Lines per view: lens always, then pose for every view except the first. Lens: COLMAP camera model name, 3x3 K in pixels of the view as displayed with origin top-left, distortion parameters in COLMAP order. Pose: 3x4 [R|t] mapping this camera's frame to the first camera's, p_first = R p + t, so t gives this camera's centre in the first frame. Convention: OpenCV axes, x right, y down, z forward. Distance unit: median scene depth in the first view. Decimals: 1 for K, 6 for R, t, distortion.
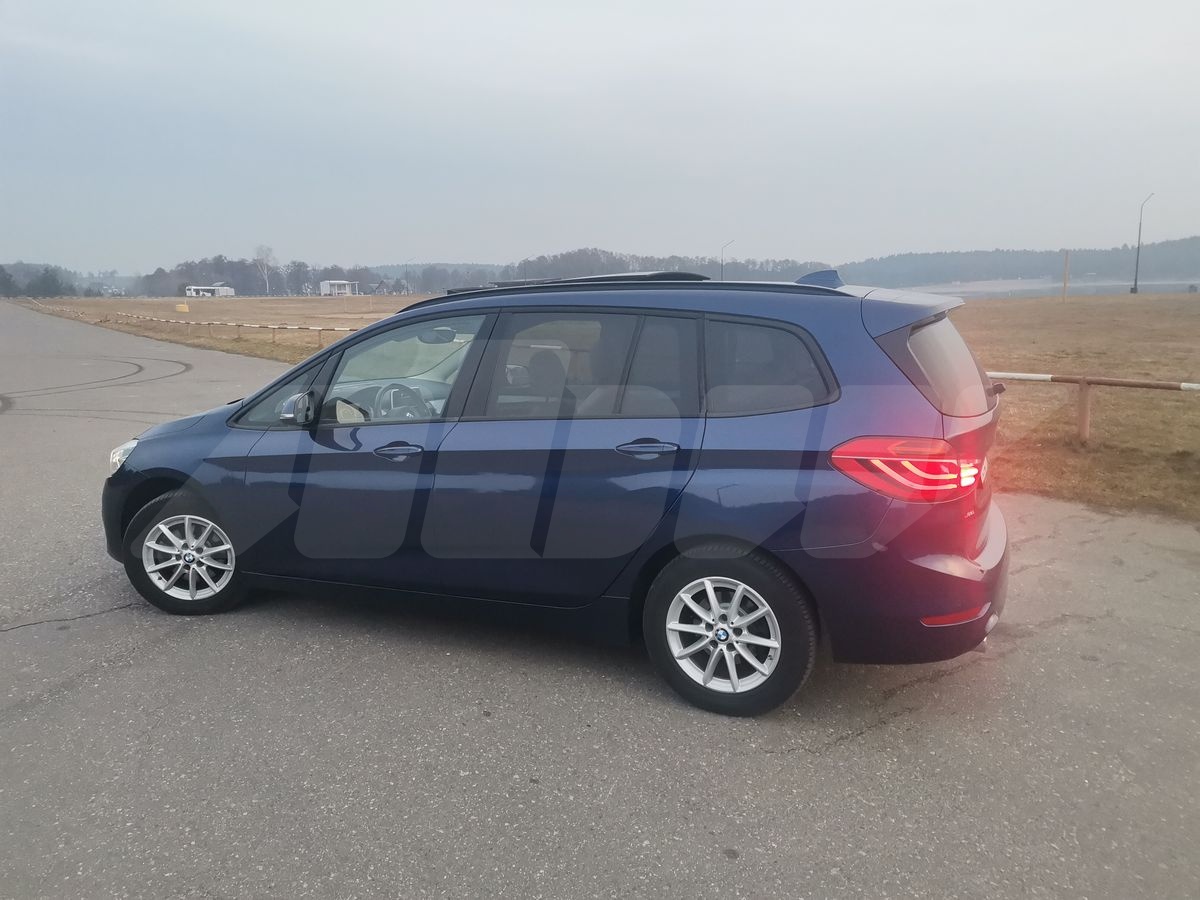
lens RADIAL K [[881.0, 0, 592.5], [0, 881.0, 447.4], [0, 0, 1]] dist [0.093653, -0.108148]
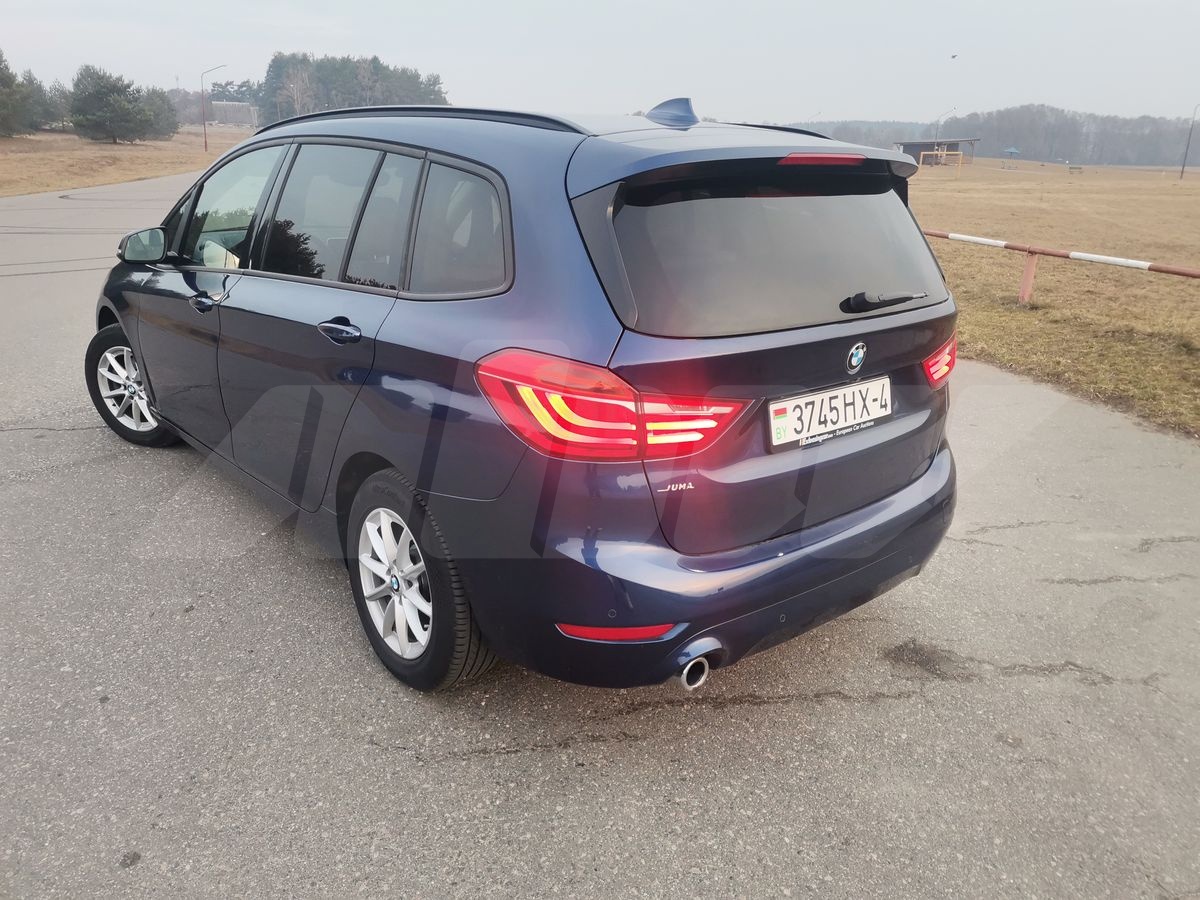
lens RADIAL K [[881.0, 0, 595.2], [0, 881.0, 441.5], [0, 0, 1]] dist [0.093653, -0.108148]
pose [[0.899255, 0.165331, -0.404977, 0.451747], [-0.107498, 0.980955, 0.161774, -0.040851], [0.424011, -0.101942, 0.899901, 0.296504]]
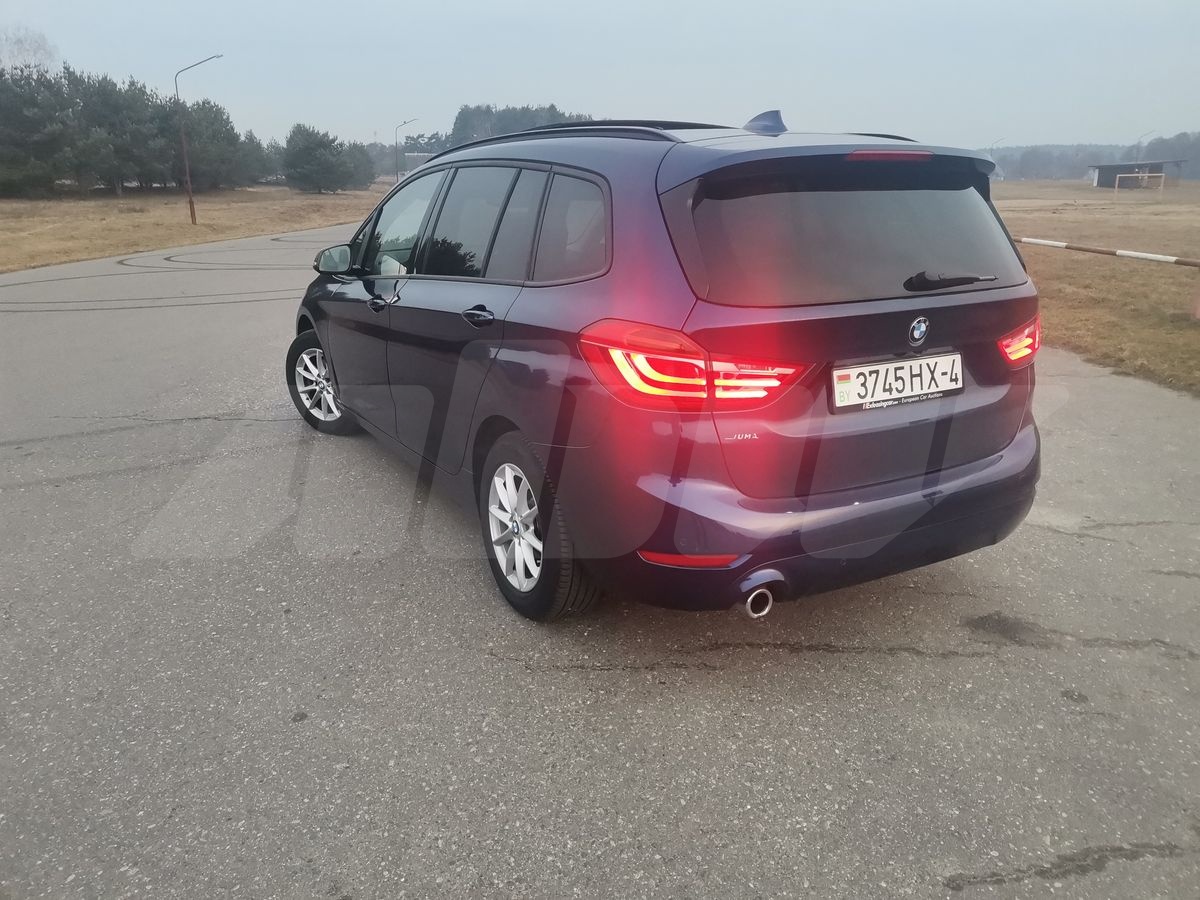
lens RADIAL K [[881.0, 0, 598.2], [0, 881.0, 443.4], [0, 0, 1]] dist [0.093653, -0.108148]
pose [[0.808105, 0.168133, -0.564533, 0.542384], [-0.103909, 0.984058, 0.144337, -0.011185], [0.579801, -0.057979, 0.812693, 0.237578]]
